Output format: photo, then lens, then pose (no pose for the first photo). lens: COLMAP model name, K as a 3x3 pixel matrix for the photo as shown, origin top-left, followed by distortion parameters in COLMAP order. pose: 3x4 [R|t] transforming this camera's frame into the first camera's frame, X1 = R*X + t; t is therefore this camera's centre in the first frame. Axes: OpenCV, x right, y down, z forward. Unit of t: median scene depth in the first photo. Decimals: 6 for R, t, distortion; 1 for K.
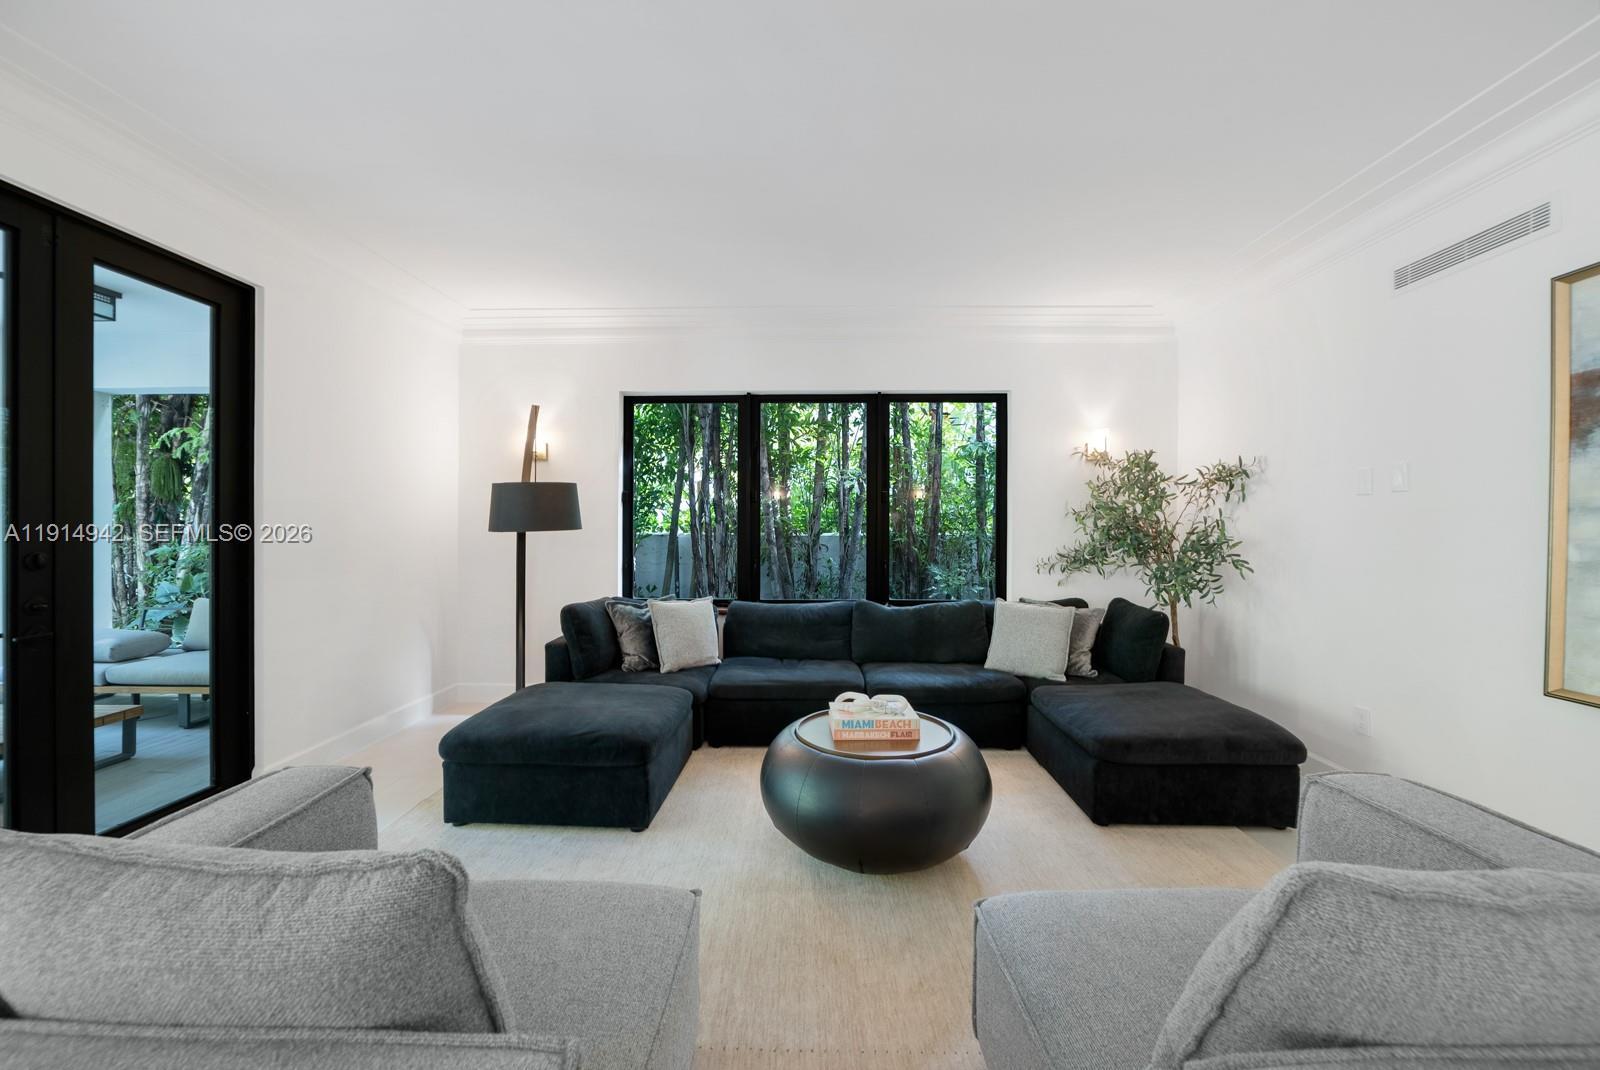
lens RADIAL K [[647.2, 0, 800.0], [0, 647.2, 535.0], [0, 0, 1]] dist [-0.001282, 0.000149]
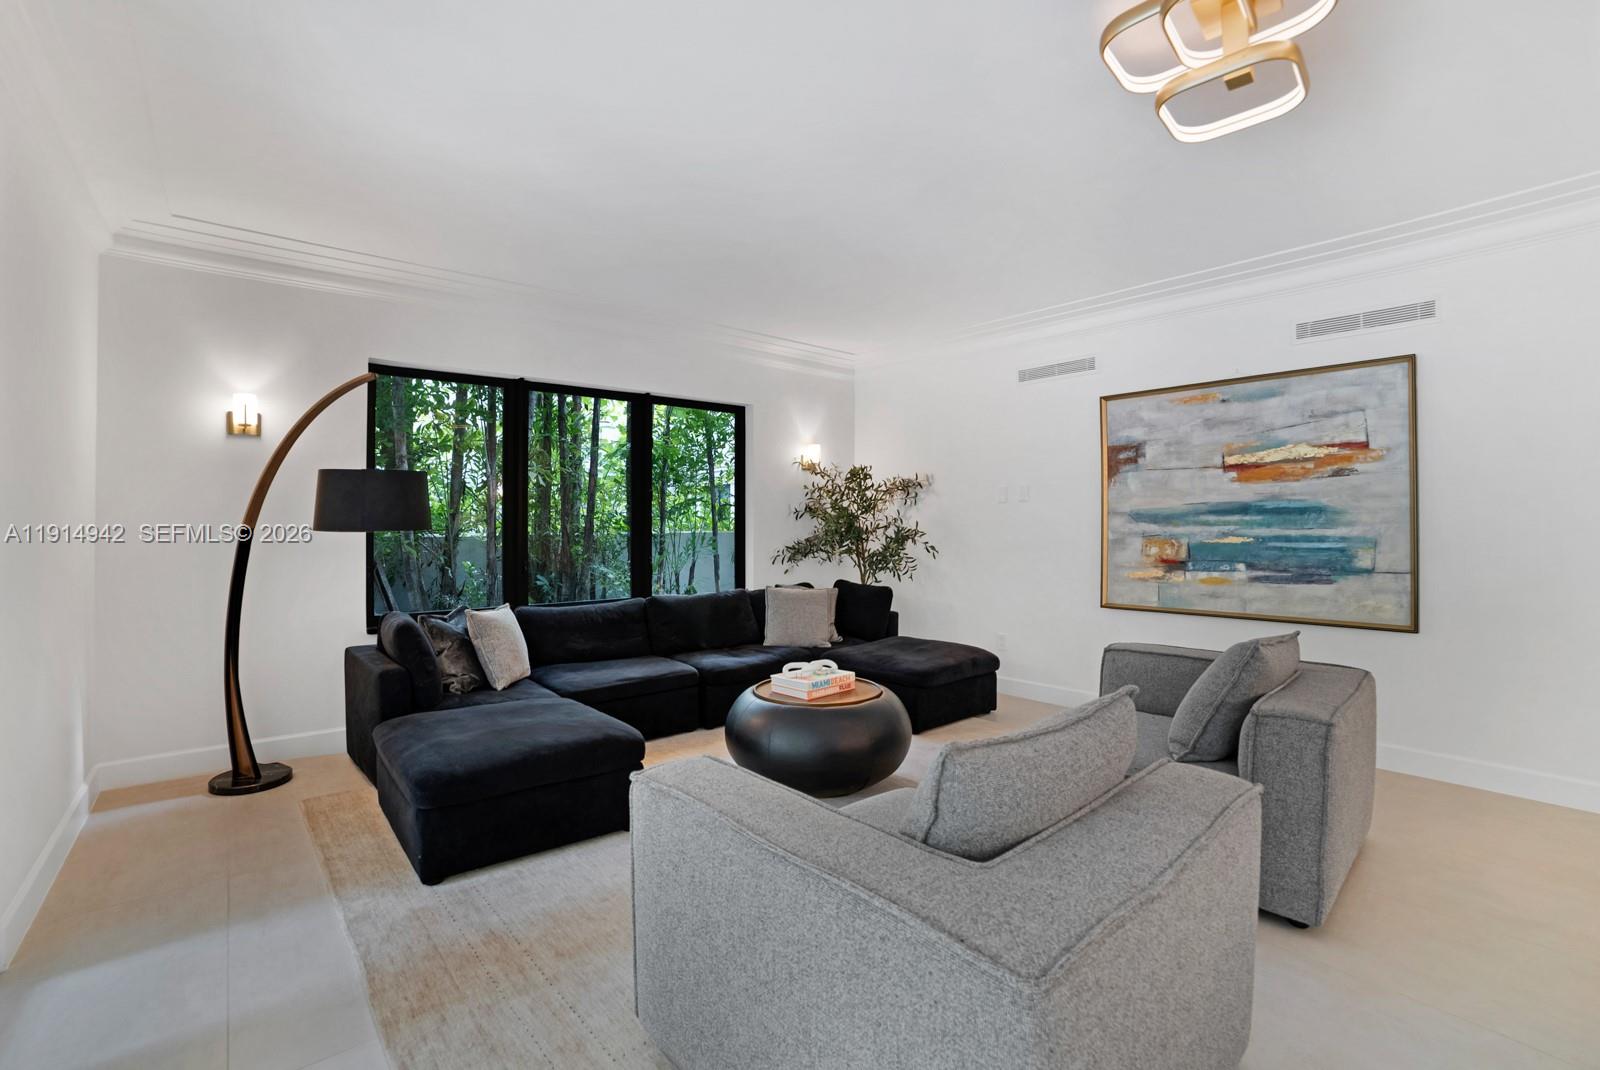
lens RADIAL K [[712.1, 0, 798.2], [0, 712.1, 526.6], [0, 0, 1]] dist [-0.095388, 0.000020]
pose [[0.746456, -0.006551, 0.665402, -0.535833], [0.014307, 0.999878, -0.006207, 0.001153], [-0.665280, 0.014153, 0.746459, 0.013370]]
